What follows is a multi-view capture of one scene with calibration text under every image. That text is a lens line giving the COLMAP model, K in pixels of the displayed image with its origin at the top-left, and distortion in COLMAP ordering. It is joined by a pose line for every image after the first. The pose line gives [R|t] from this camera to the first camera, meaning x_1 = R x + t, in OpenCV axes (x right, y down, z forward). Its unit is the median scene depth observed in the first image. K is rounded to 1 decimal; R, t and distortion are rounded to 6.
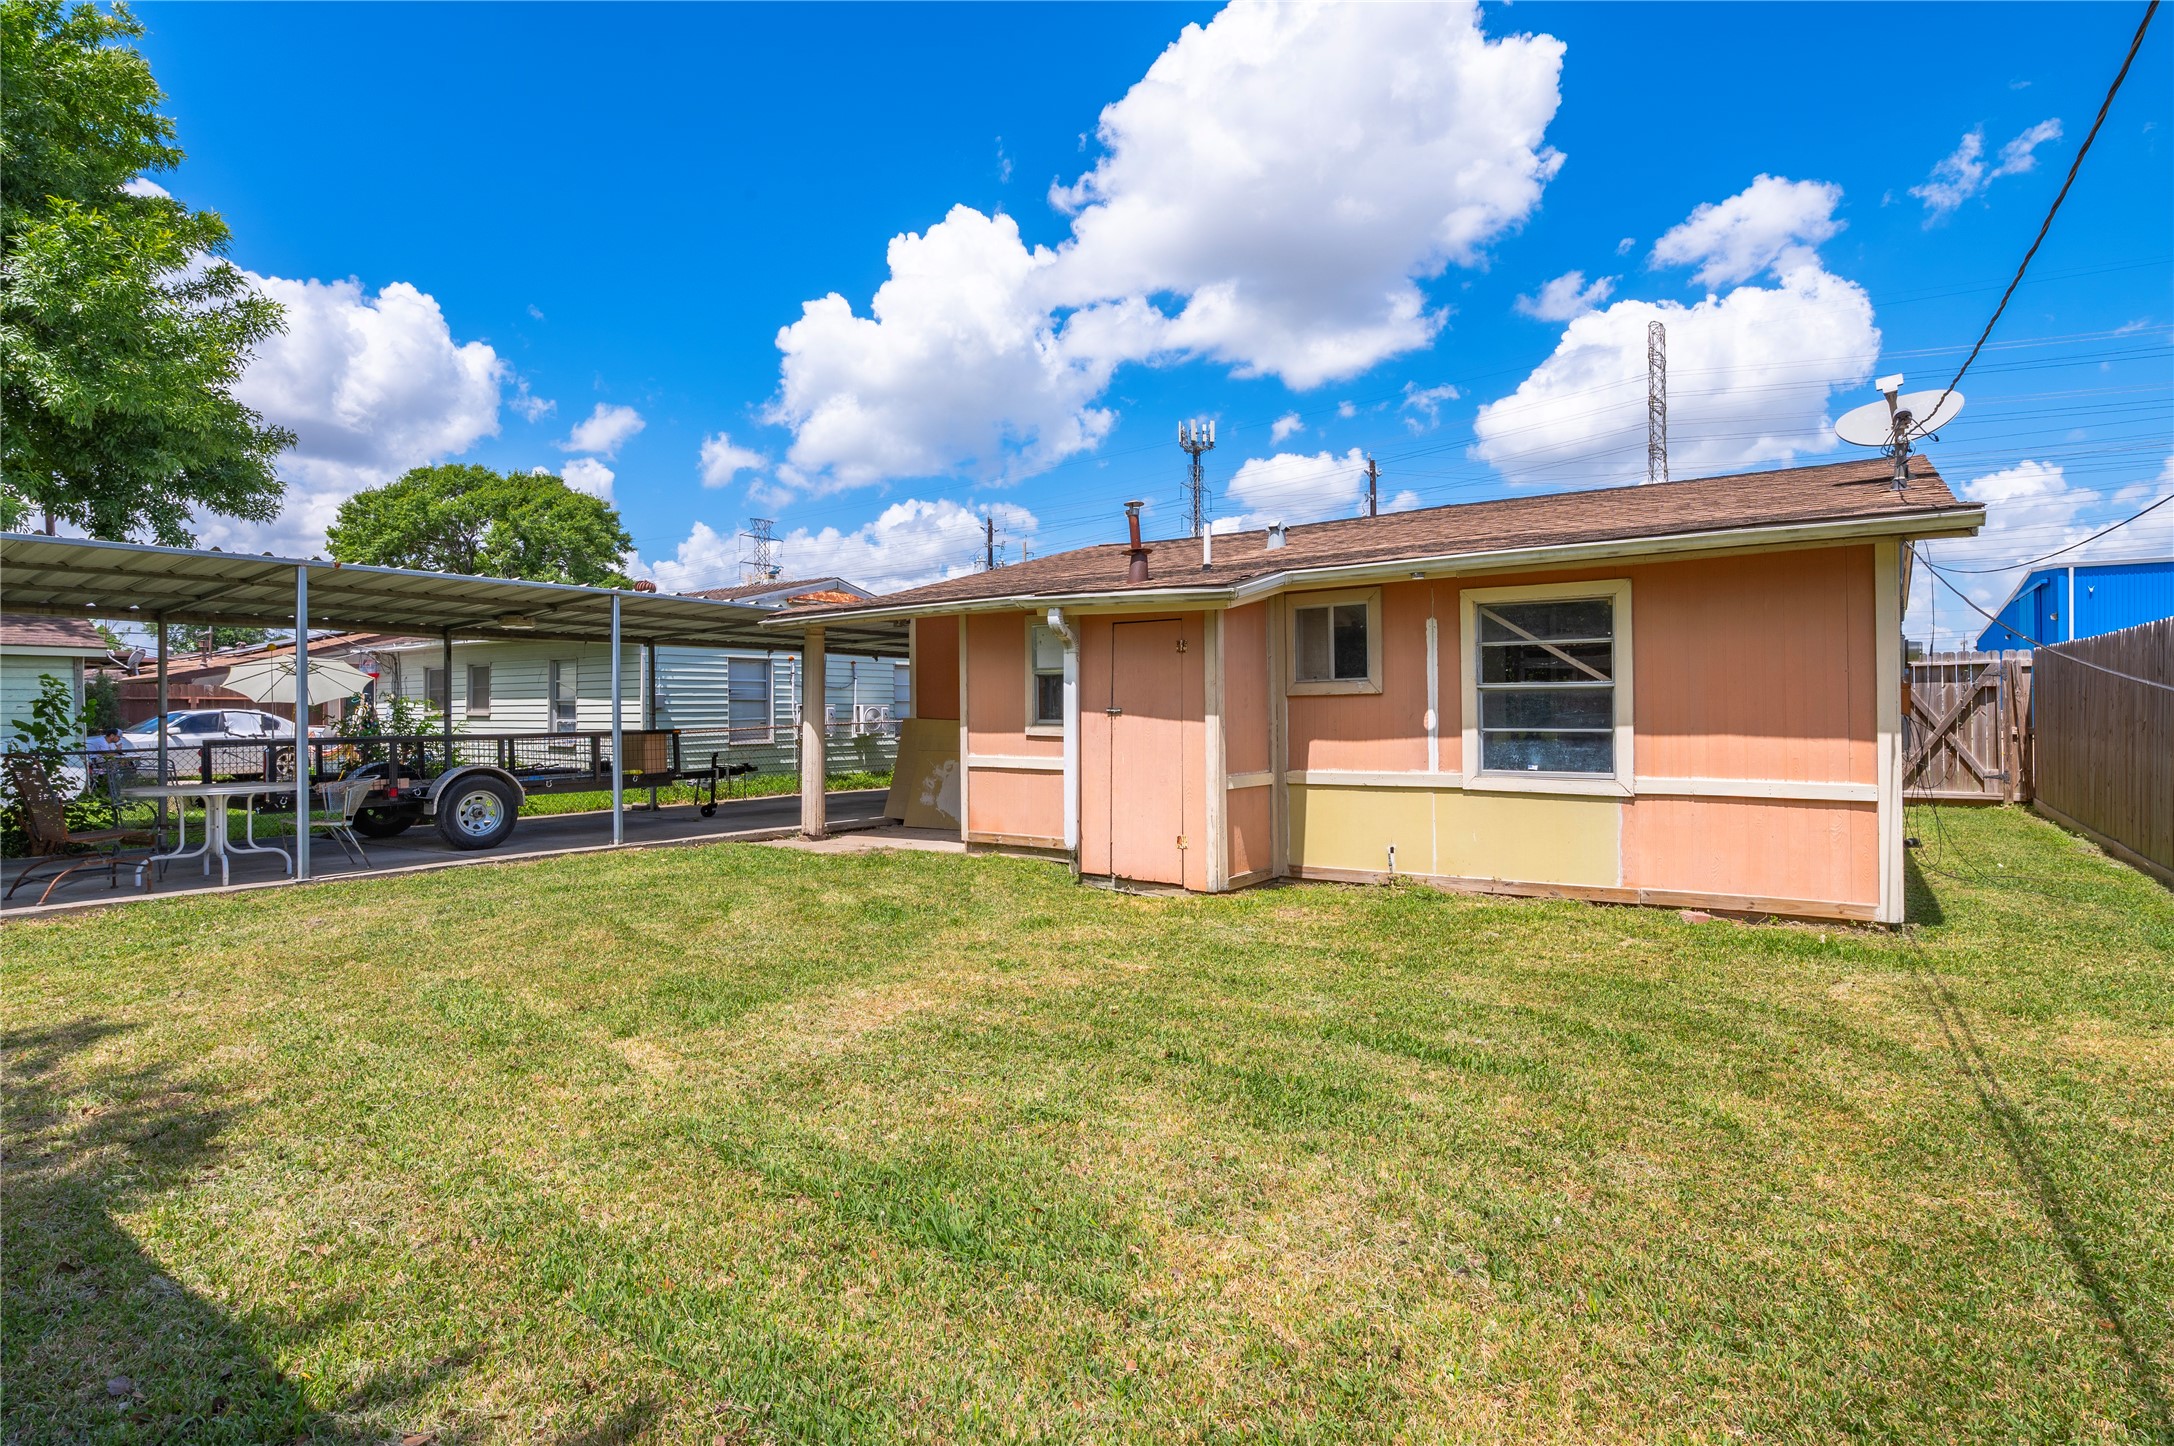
lens RADIAL K [[1091.3, 0, 1090.7], [0, 1091.3, 715.9], [0, 0, 1]] dist [-0.007145, -0.001067]
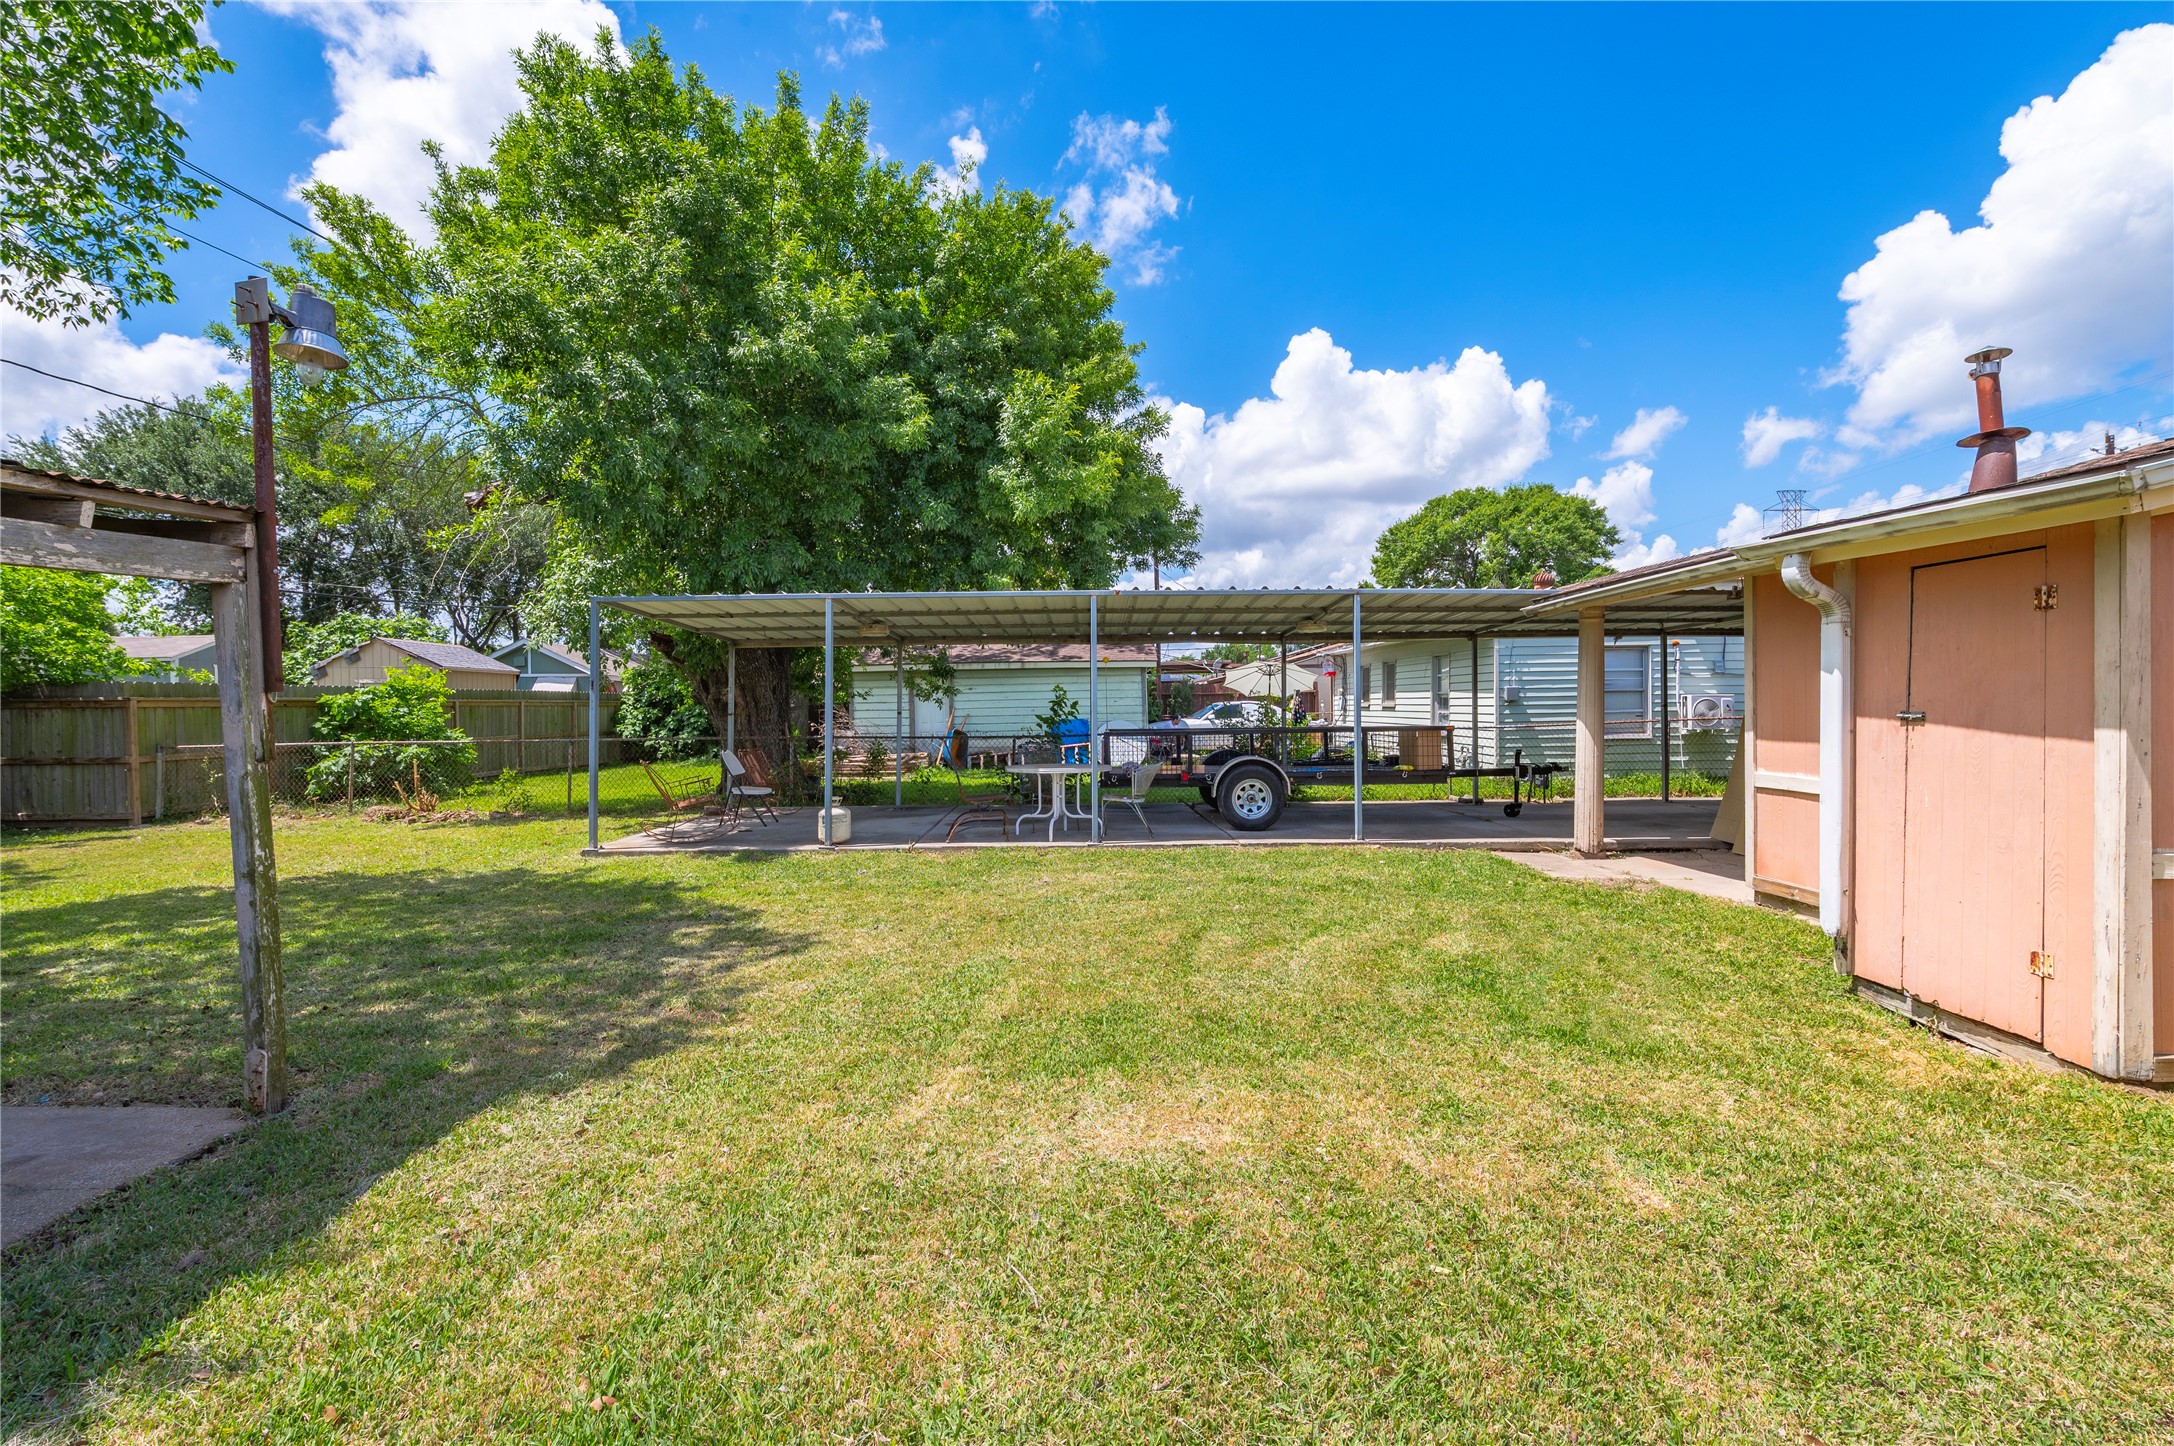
lens RADIAL K [[970.6, 0, 1087.0], [0, 970.6, 723.0], [0, 0, 1]] dist [-0.002653, -0.000409]
pose [[0.590221, 0.015797, -0.807087, 0.127511], [0.002301, 0.999772, 0.021251, -0.009283], [0.807238, -0.014400, 0.590050, 0.232672]]
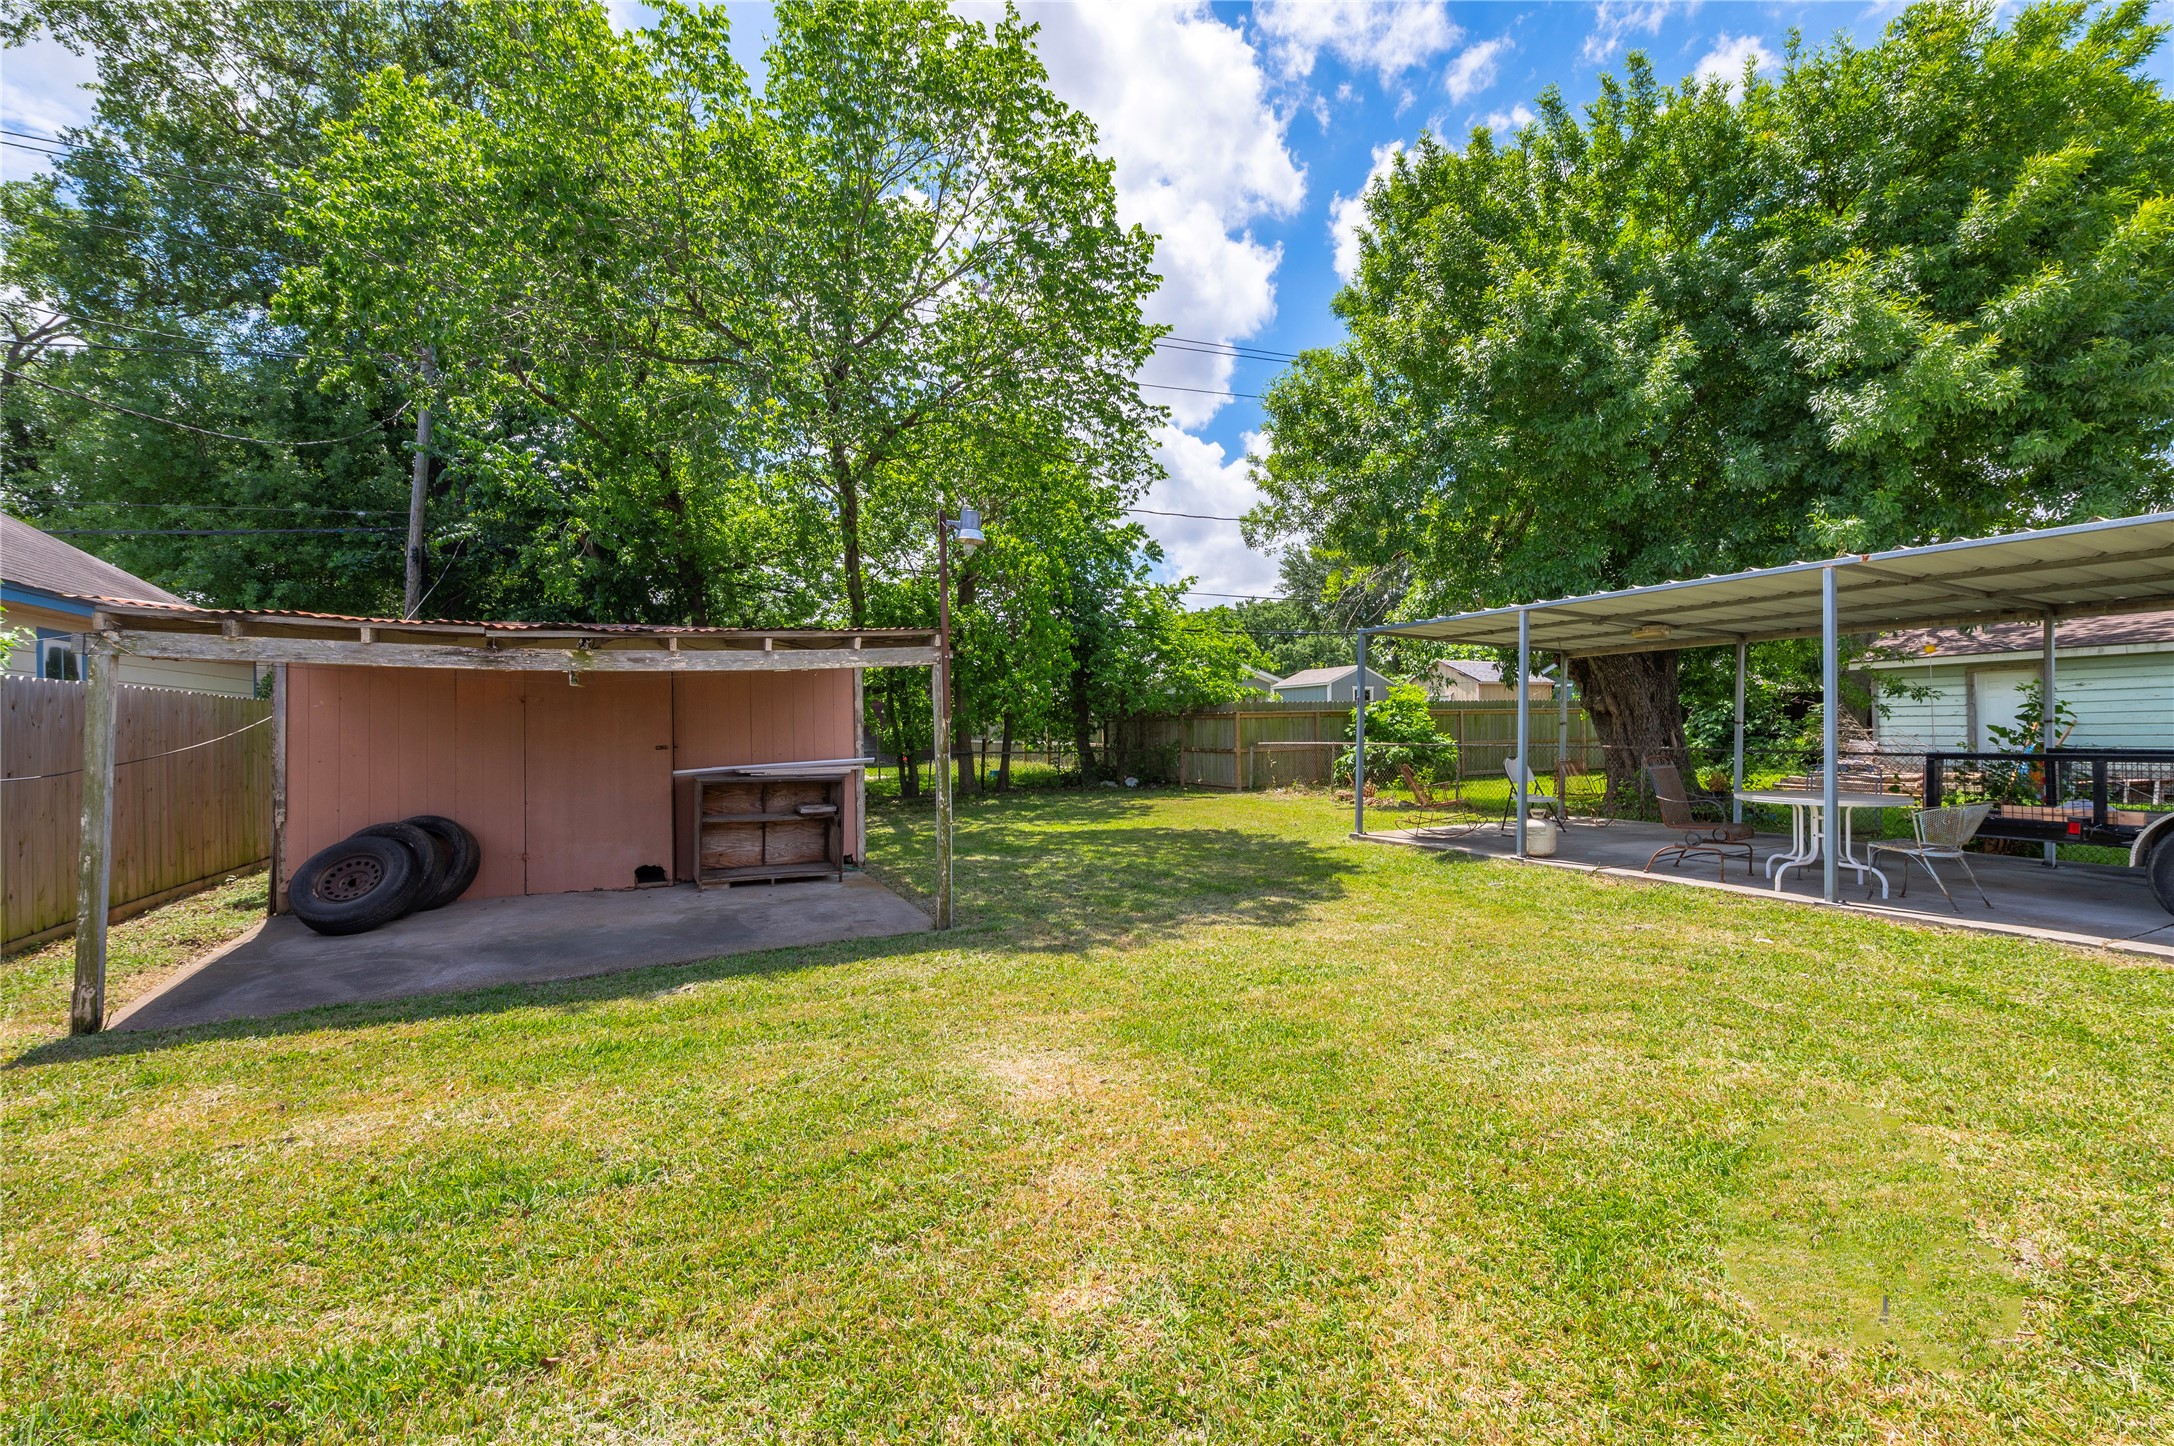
lens RADIAL K [[934.5, 0, 1106.6], [0, 934.5, 718.7], [0, 0, 1]] dist [-0.001826, -0.000251]
pose [[-0.492377, 0.010531, -0.870318, 0.197887], [0.016944, 0.999853, 0.002512, -0.013719], [0.870217, -0.013510, -0.492484, 0.612372]]
